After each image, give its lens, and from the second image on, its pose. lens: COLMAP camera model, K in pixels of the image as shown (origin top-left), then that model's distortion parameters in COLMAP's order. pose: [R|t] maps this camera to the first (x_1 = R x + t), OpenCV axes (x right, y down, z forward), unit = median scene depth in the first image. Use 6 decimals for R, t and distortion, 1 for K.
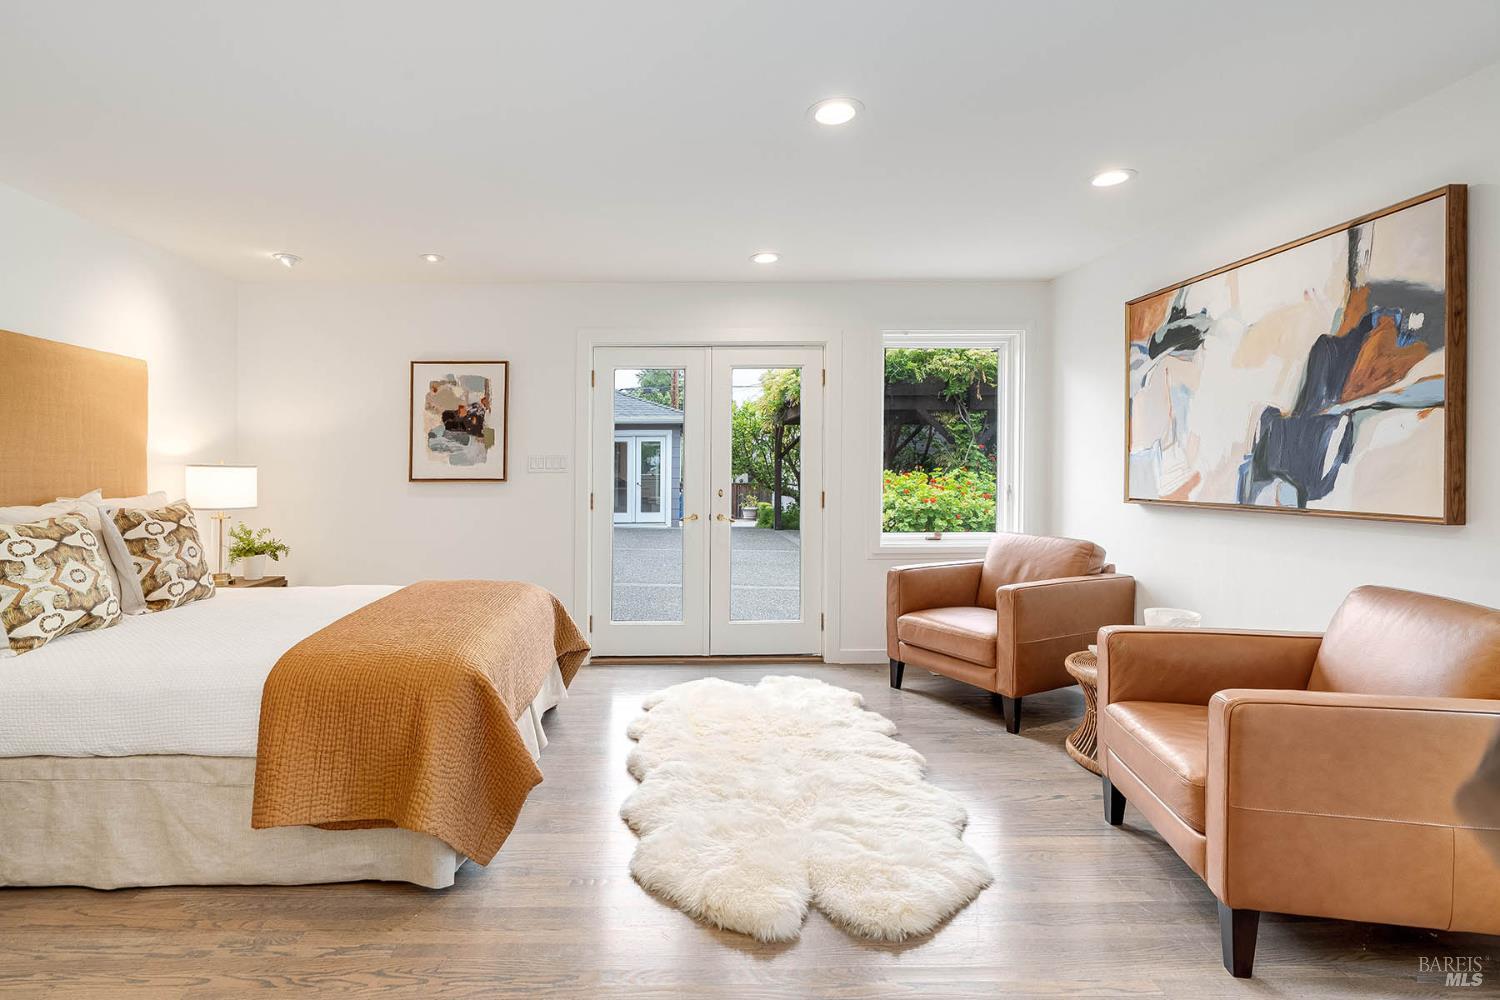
lens RADIAL K [[727.9, 0, 749.5], [0, 727.9, 485.3], [0, 0, 1]] dist [-0.003462, -0.000277]
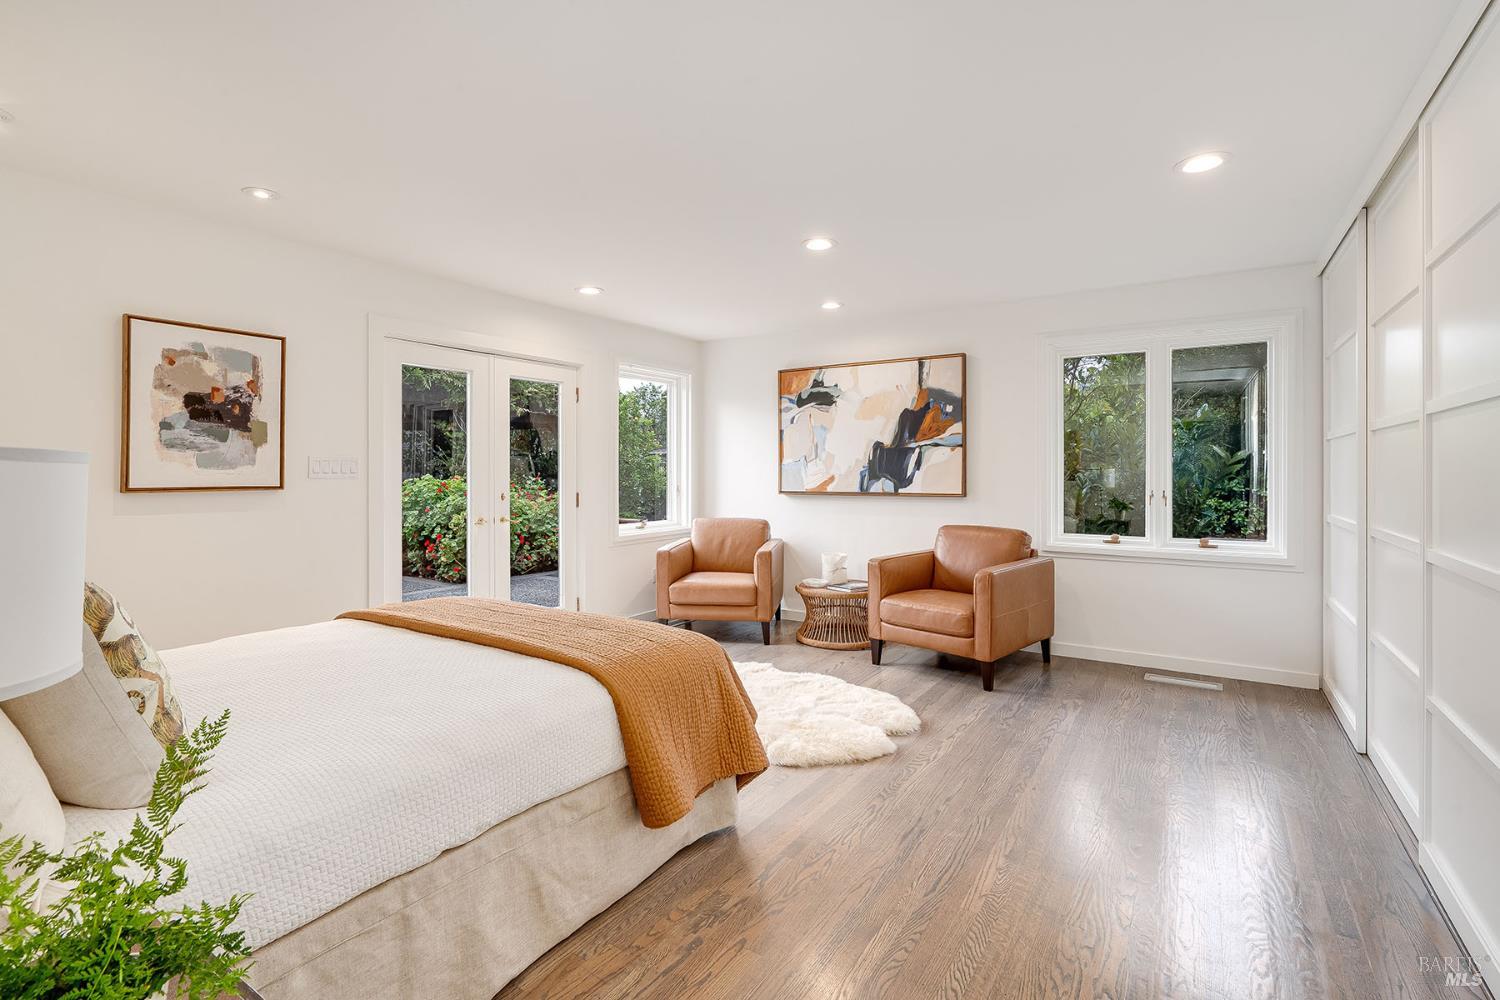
lens RADIAL K [[675.9, 0, 749.0], [0, 675.9, 491.1], [0, 0, 1]] dist [-0.009293, 0.001574]
pose [[0.569761, -0.022138, 0.821512, -0.831262], [0.018804, 0.999727, 0.013899, -0.005277], [-0.821595, 0.007528, 0.570022, 0.215743]]
